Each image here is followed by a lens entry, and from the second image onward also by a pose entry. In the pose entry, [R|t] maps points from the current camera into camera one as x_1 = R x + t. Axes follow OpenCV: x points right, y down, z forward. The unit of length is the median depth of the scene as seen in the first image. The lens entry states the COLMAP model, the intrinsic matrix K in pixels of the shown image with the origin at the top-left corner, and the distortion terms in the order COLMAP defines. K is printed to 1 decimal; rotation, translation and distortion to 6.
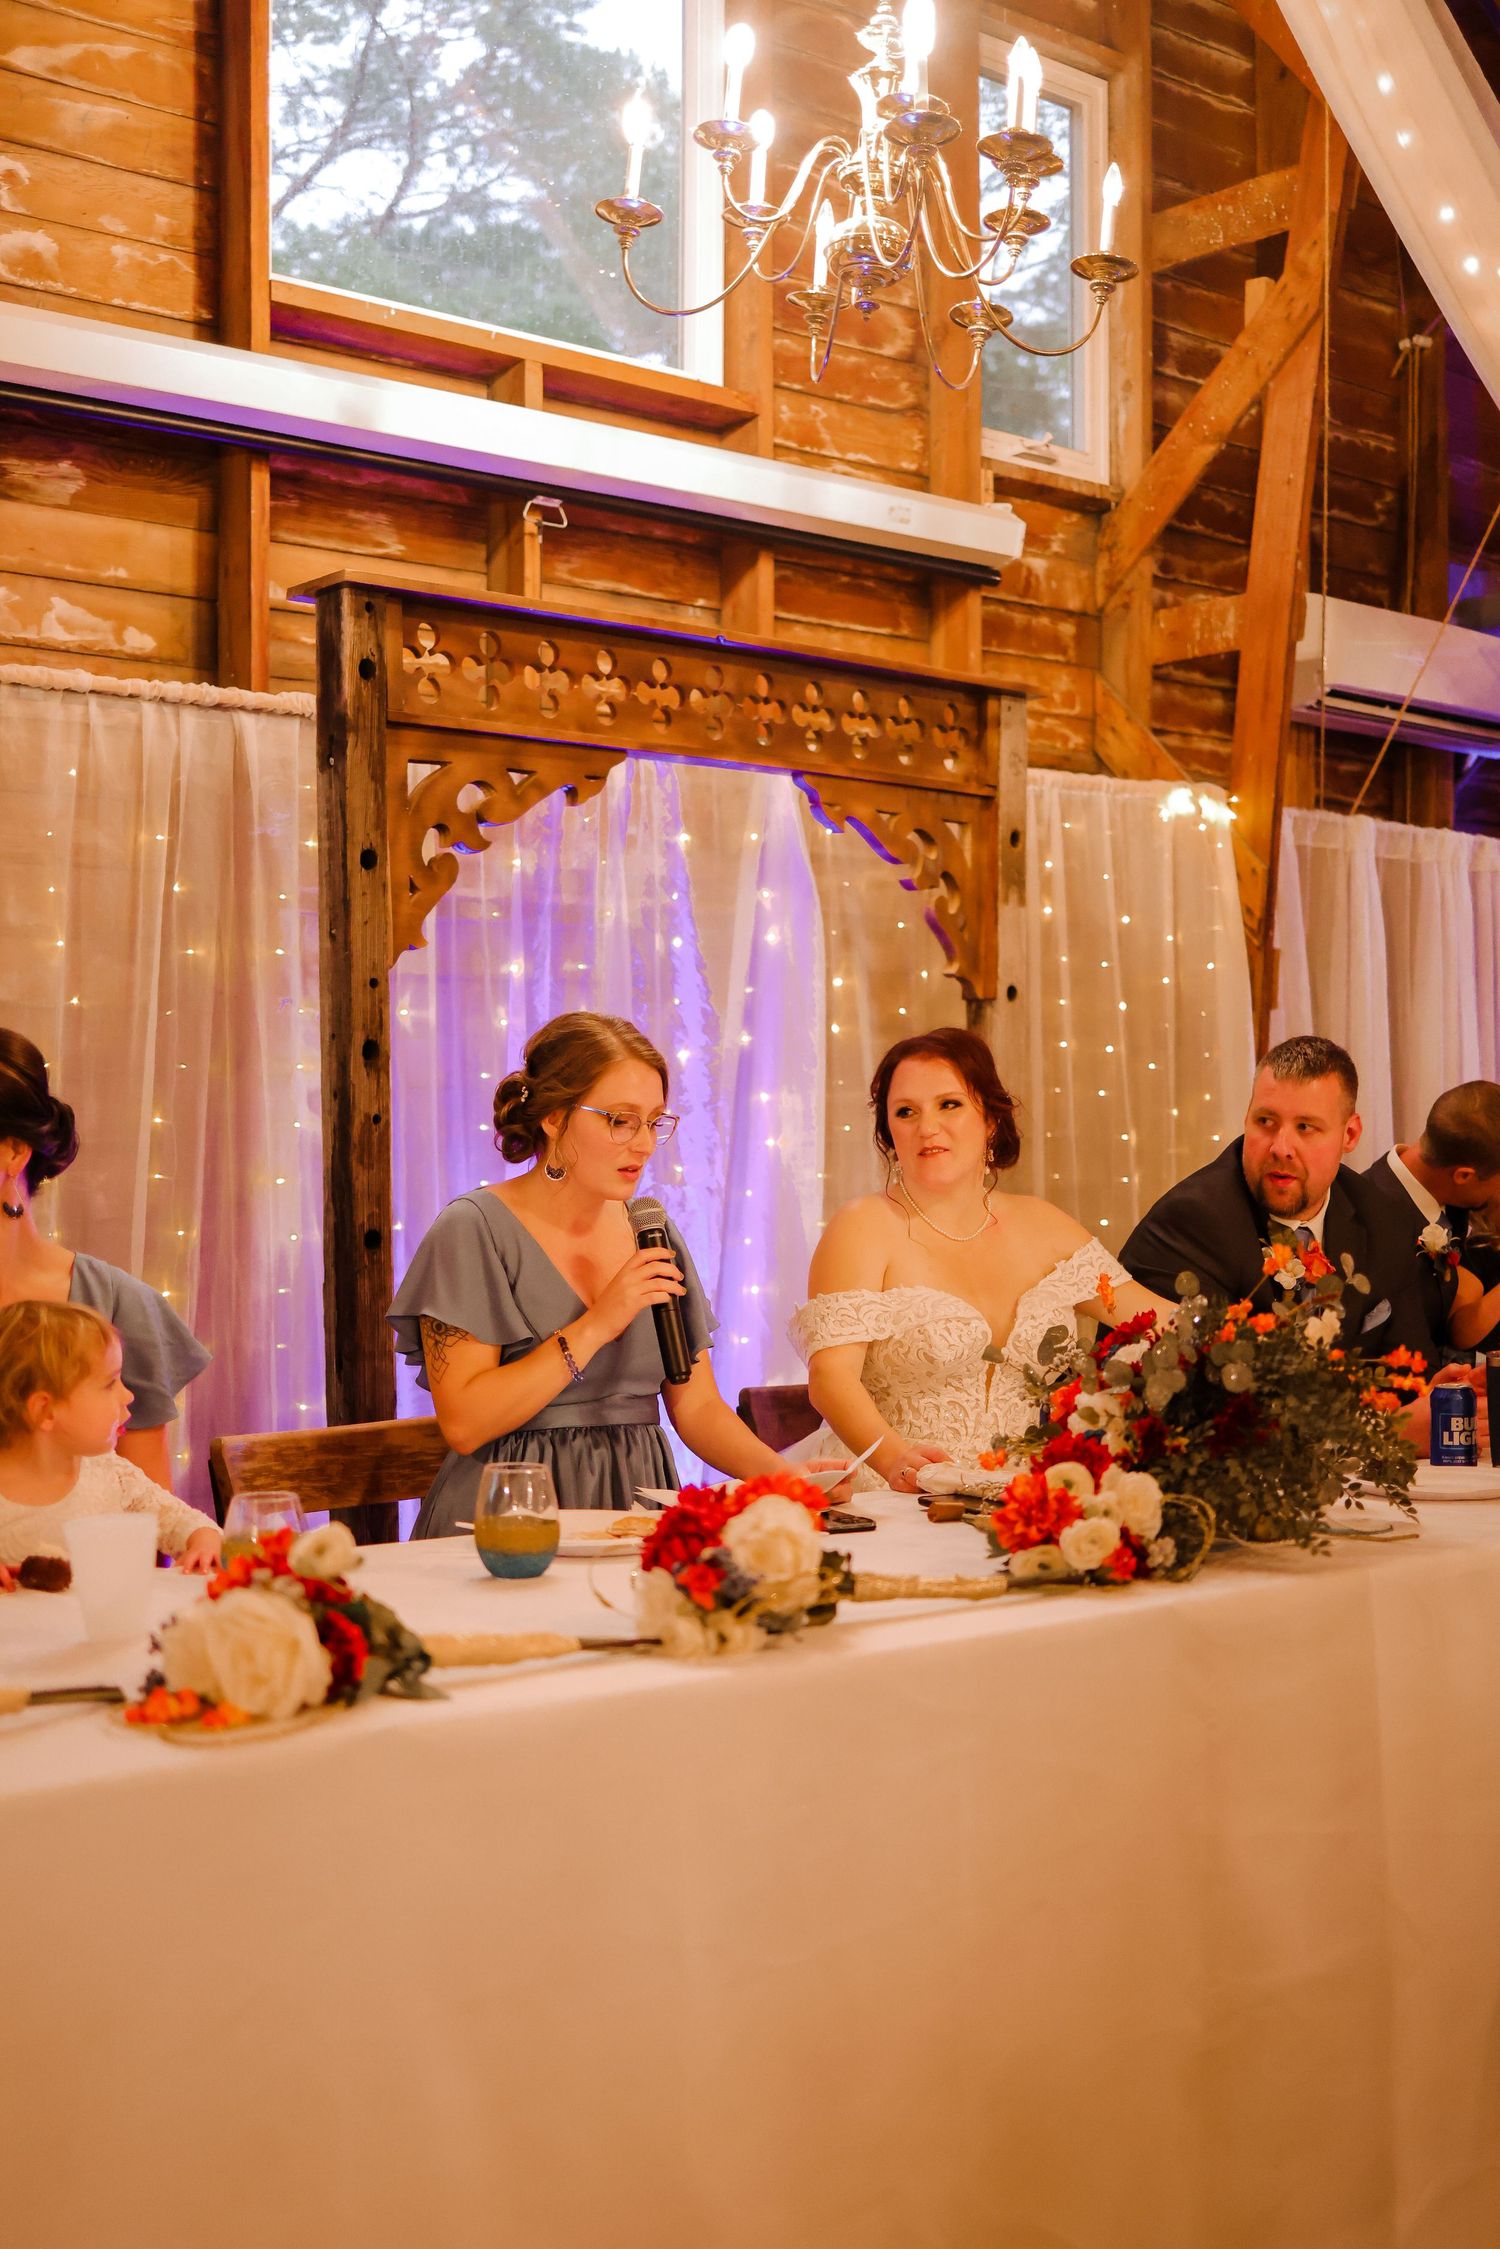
lens RADIAL K [[2501.4, 0, 741.7], [0, 2501.4, 1189.7], [0, 0, 1]] dist [-0.071035, 0.050400]
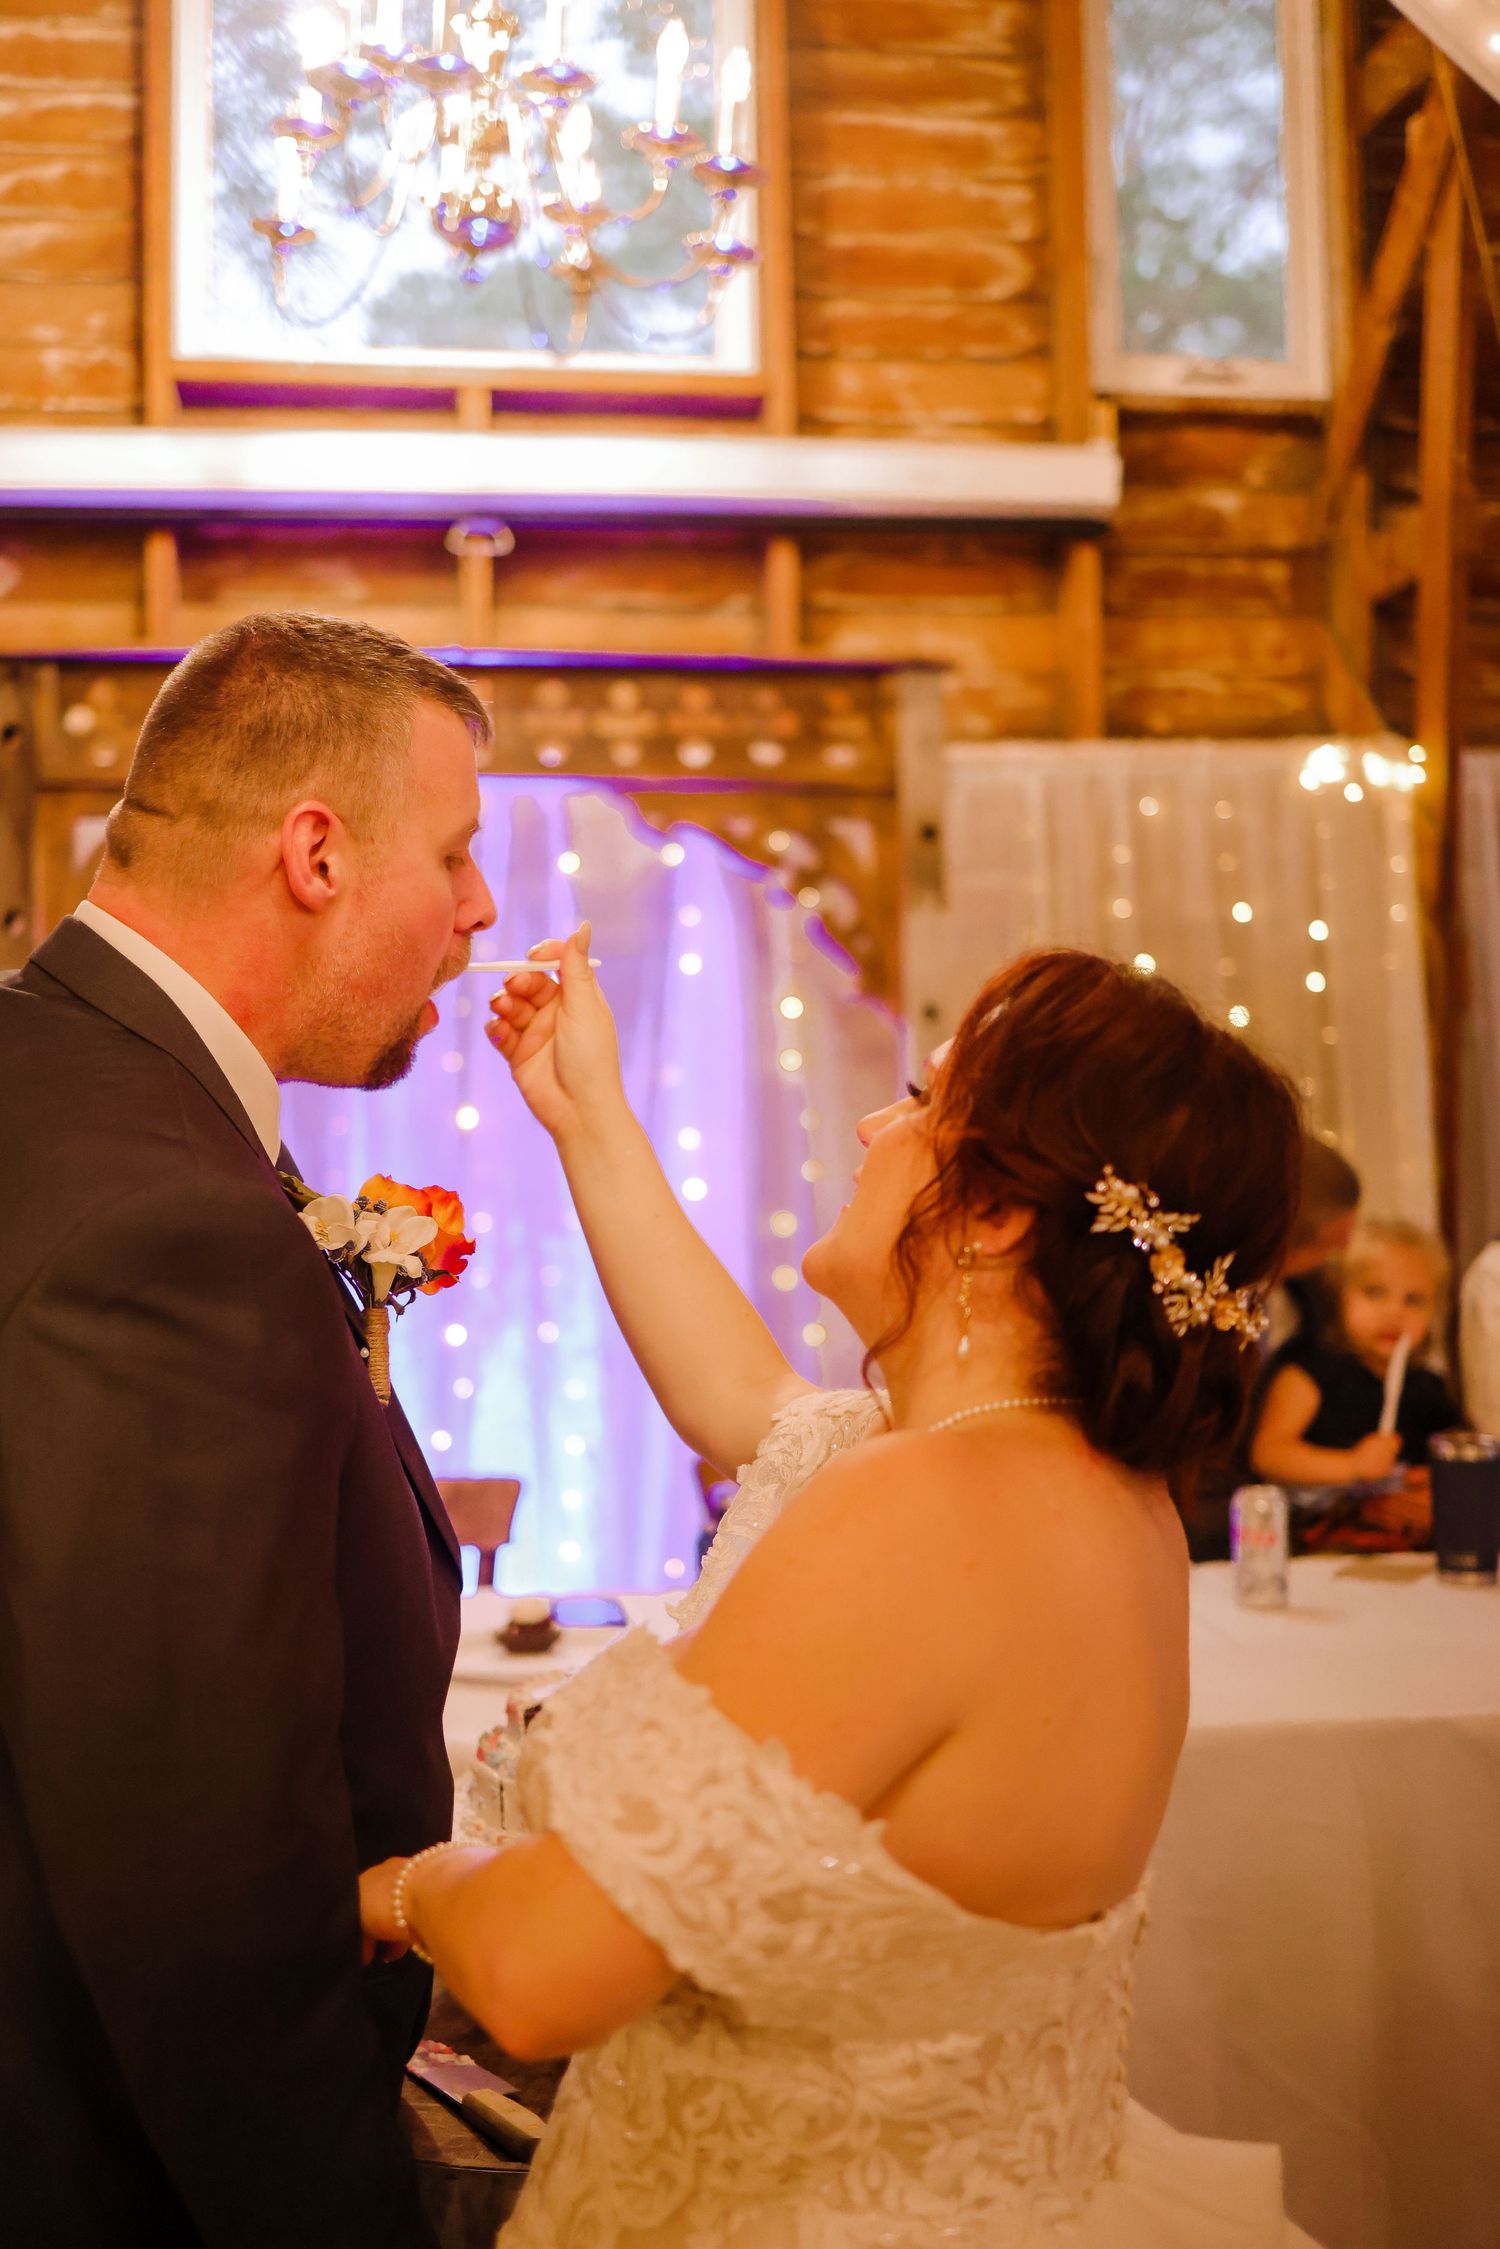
lens RADIAL K [[2364.2, 0, 750.0], [0, 2364.2, 1124.5], [0, 0, 1]] dist [-0.087037, 0.101756]
pose [[0.856491, -0.016389, -0.515902, 0.538707], [0.003414, 0.999654, -0.026090, -0.022896], [0.516151, 0.020585, 0.856250, 0.314817]]
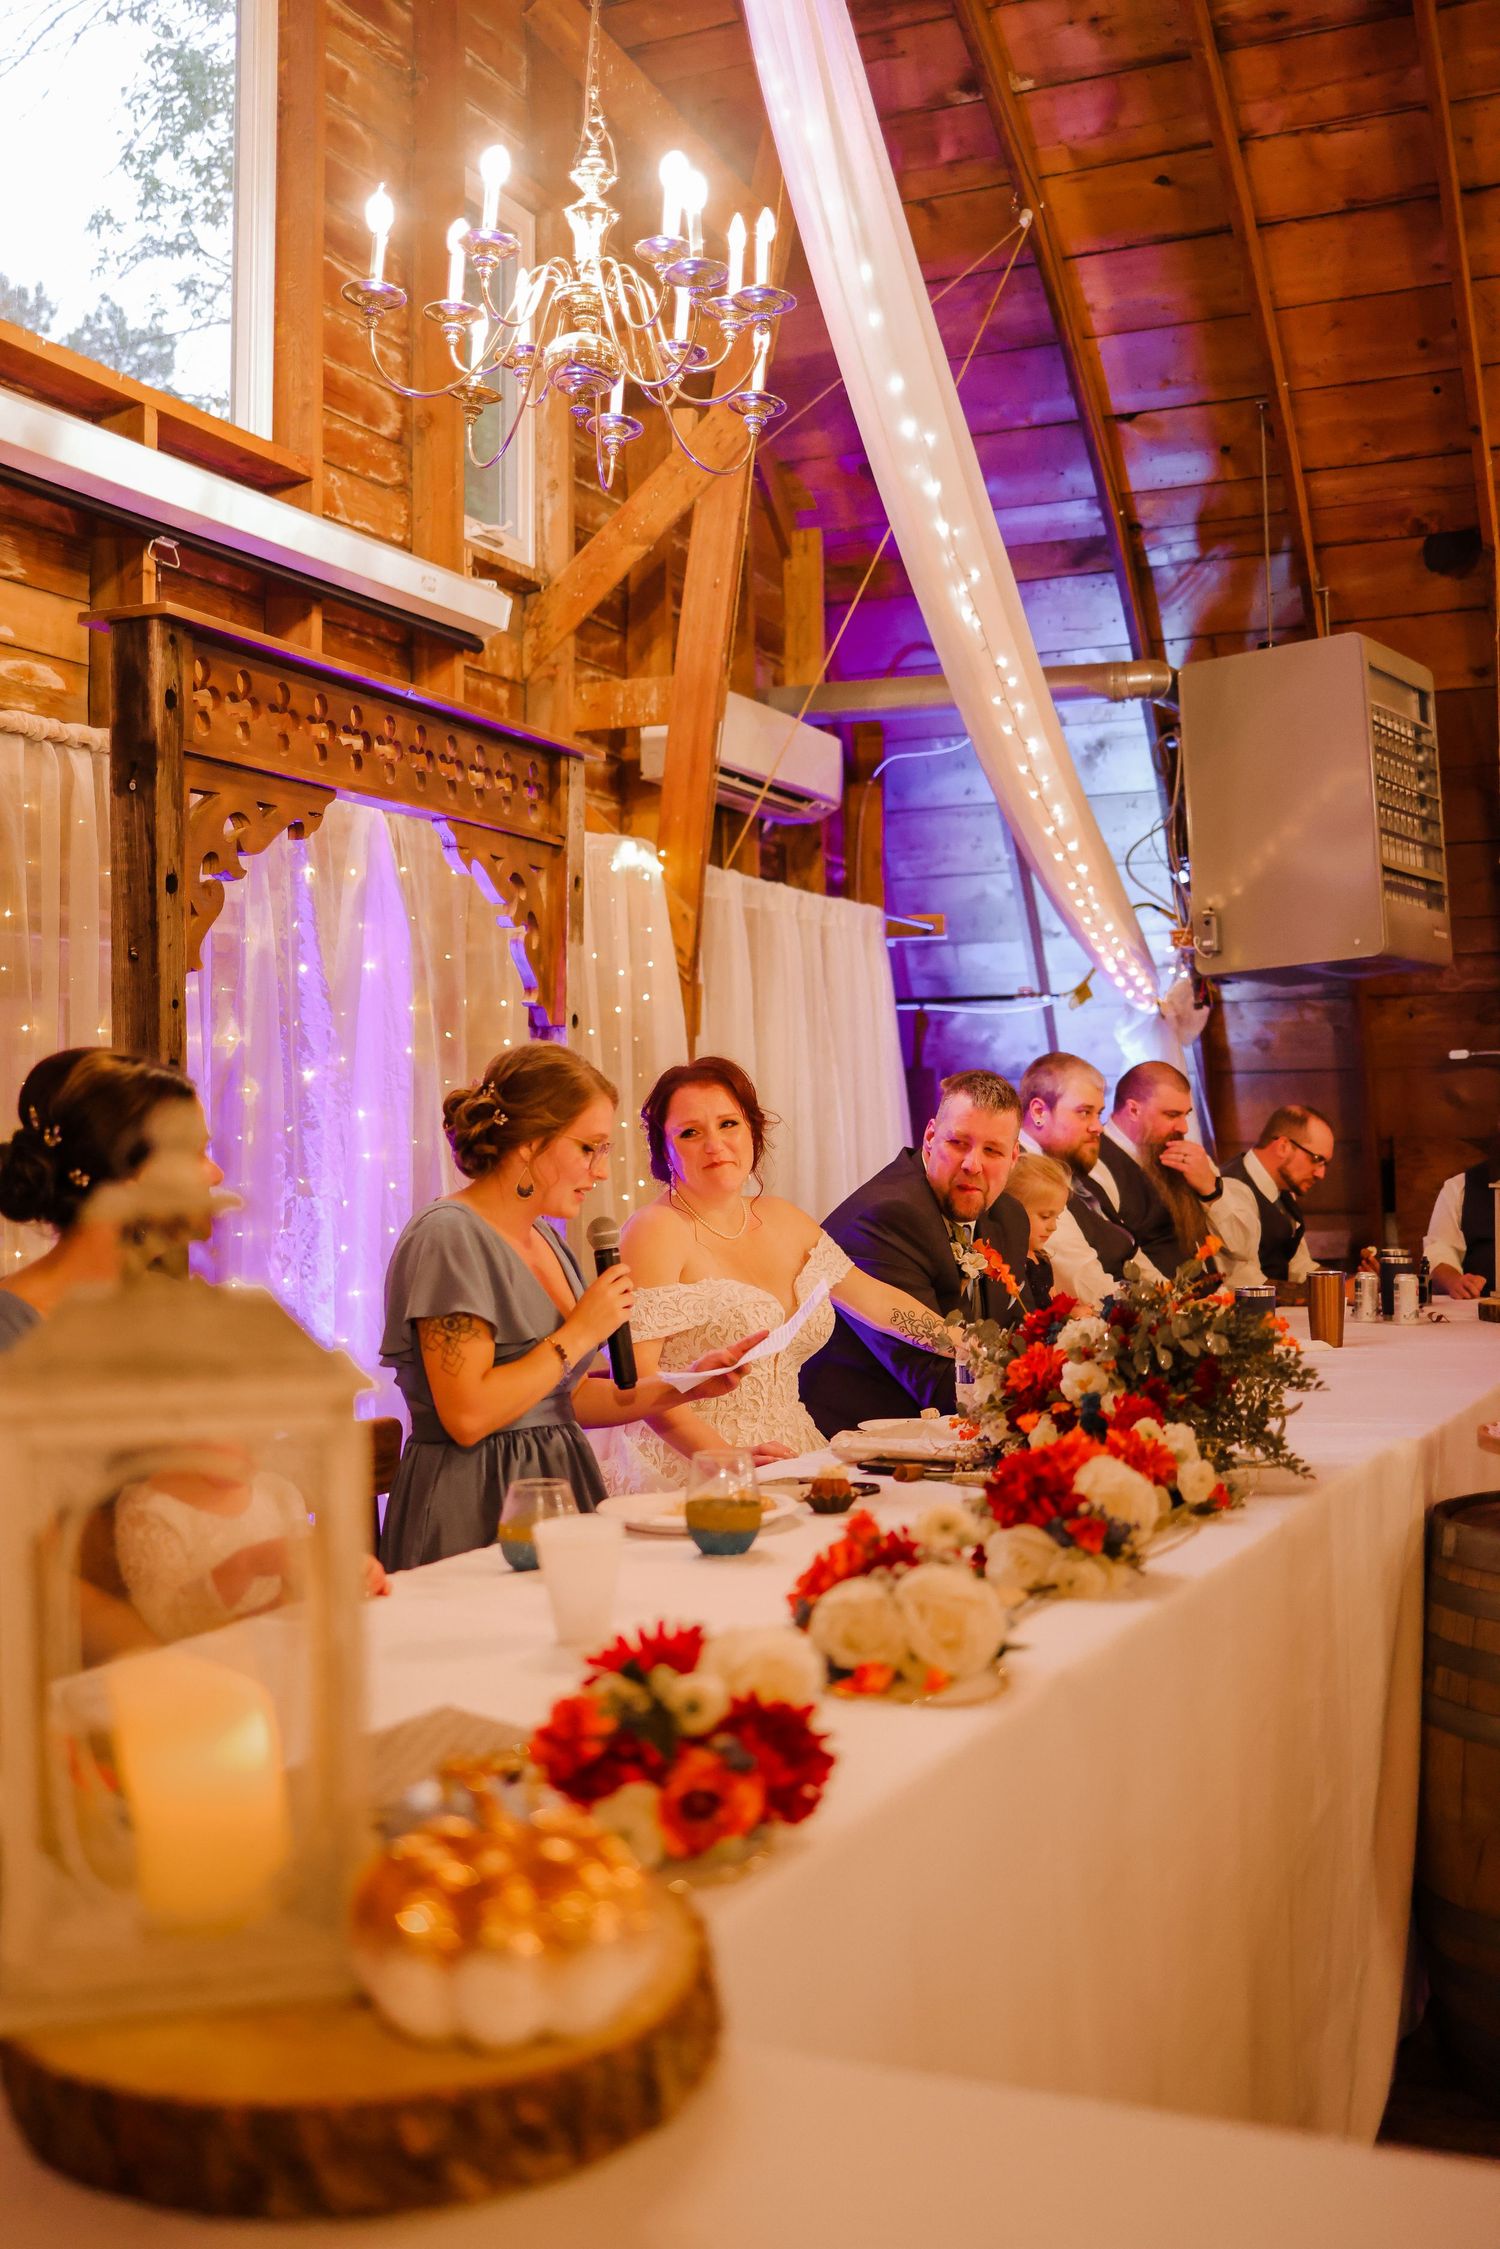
lens RADIAL K [[2305.9, 0, 755.4], [0, 2305.9, 1100.4], [0, 0, 1]] dist [-0.067996, 0.016194]
pose [[0.890753, 0.001958, 0.454483, -0.331091], [0.015856, 0.999248, -0.035382, -0.005519], [-0.454211, 0.038723, 0.890052, 0.048687]]
